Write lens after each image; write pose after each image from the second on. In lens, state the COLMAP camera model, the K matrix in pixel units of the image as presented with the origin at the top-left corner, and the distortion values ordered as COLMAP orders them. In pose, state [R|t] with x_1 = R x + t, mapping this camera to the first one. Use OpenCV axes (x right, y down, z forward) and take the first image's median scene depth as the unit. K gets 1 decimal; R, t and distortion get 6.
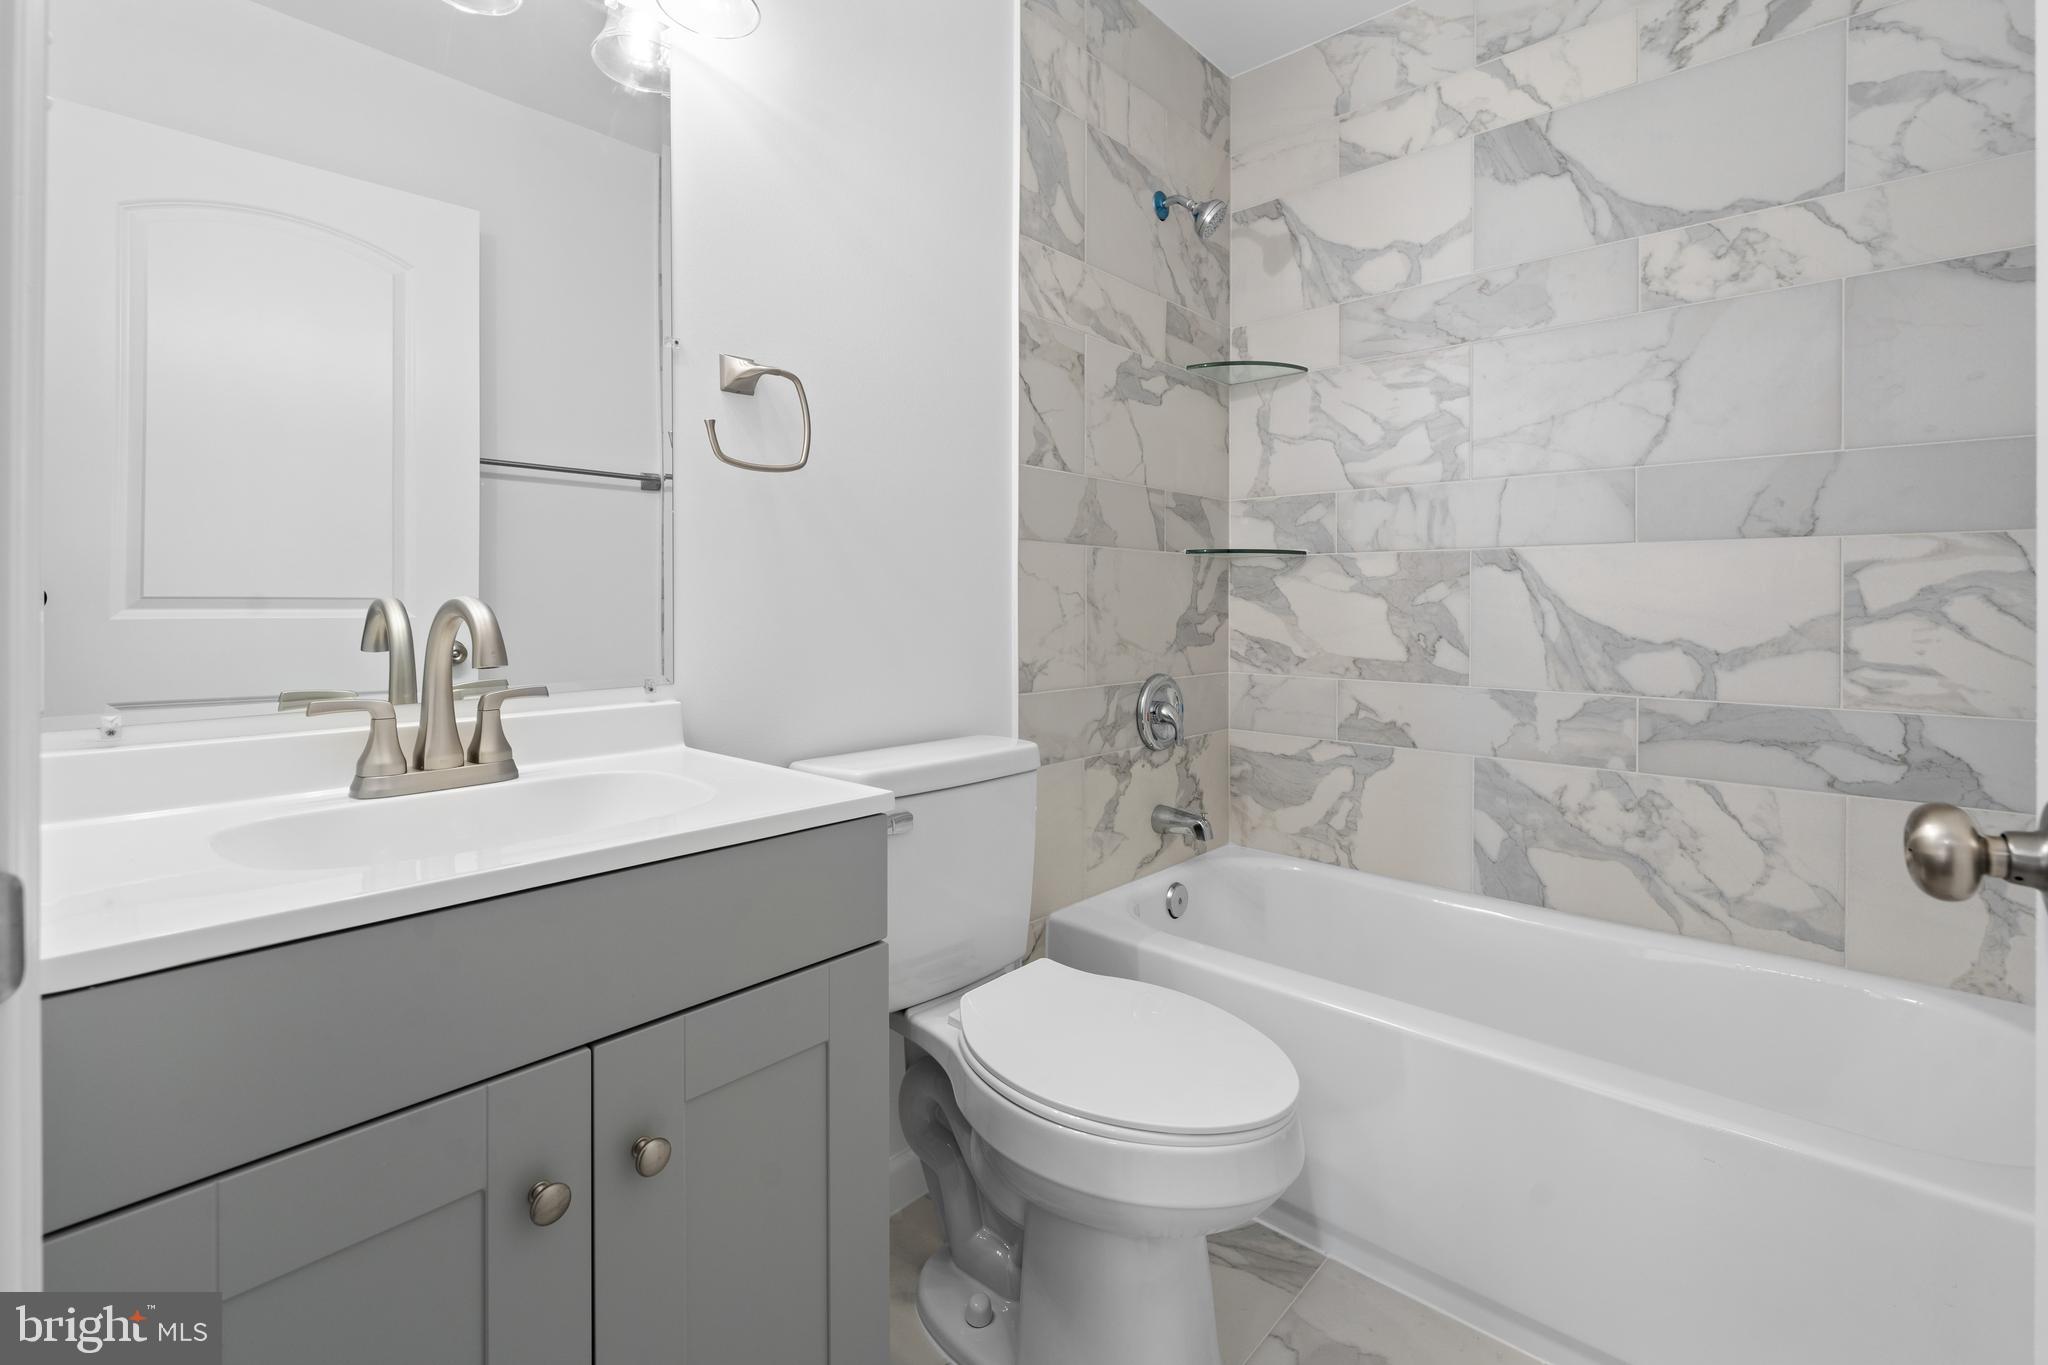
lens RADIAL K [[919.8, 0, 1022.7], [0, 919.8, 606.7], [0, 0, 1]] dist [0.000389, 0.000235]
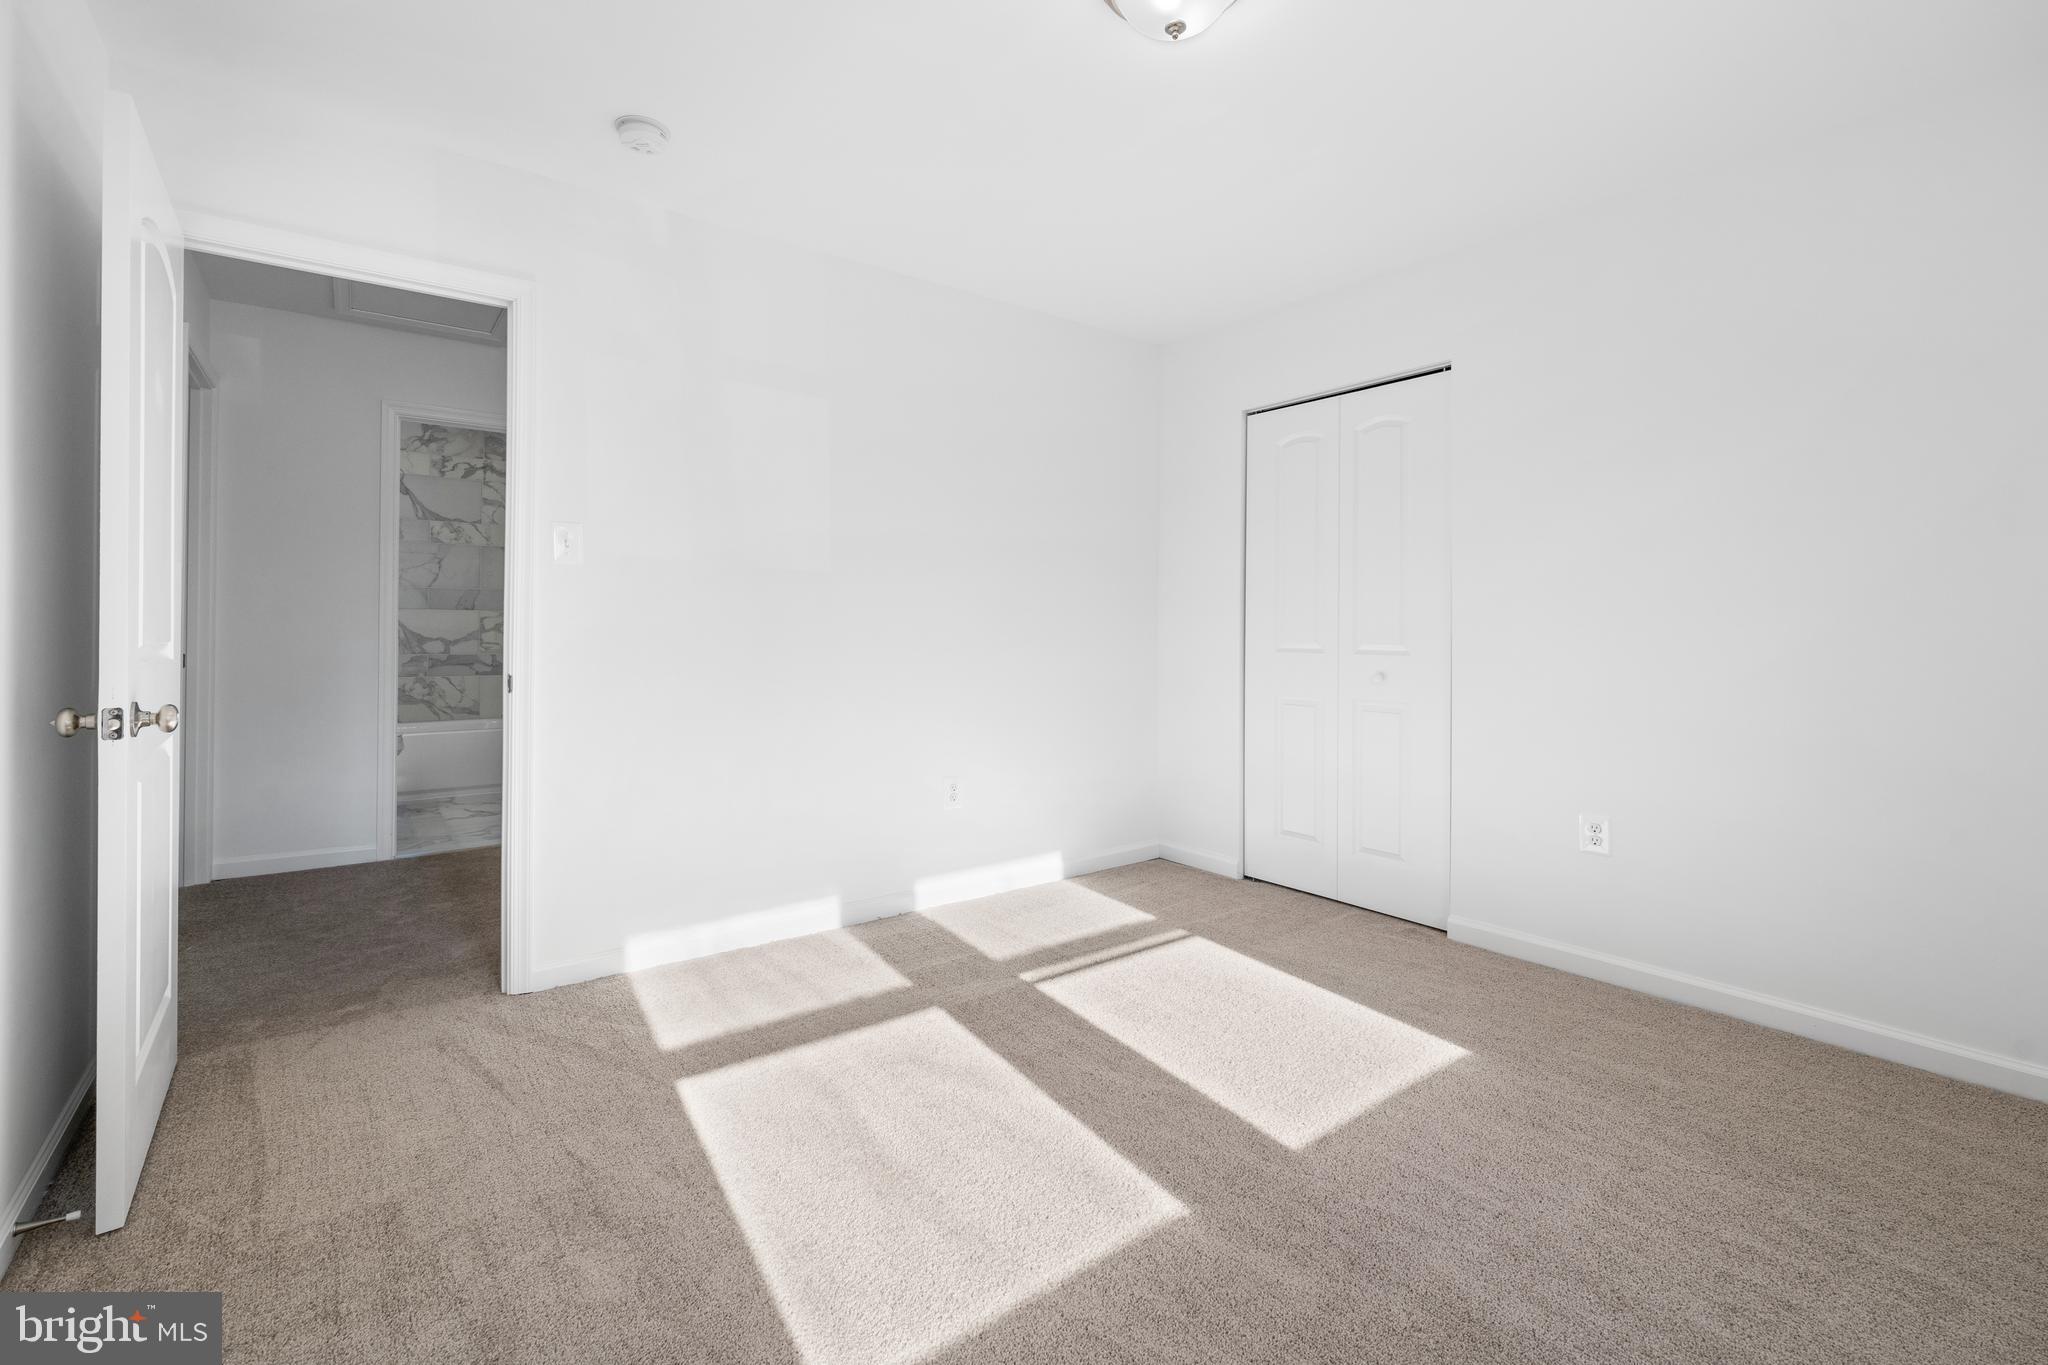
lens RADIAL K [[919.8, 0, 1022.7], [0, 919.8, 606.7], [0, 0, 1]] dist [0.000389, 0.000235]
pose [[0.186884, 0.022437, 0.982126, -2.374281], [-0.000296, 0.999740, -0.022783, -0.003018], [-0.982382, 0.003967, 0.186842, -1.887212]]
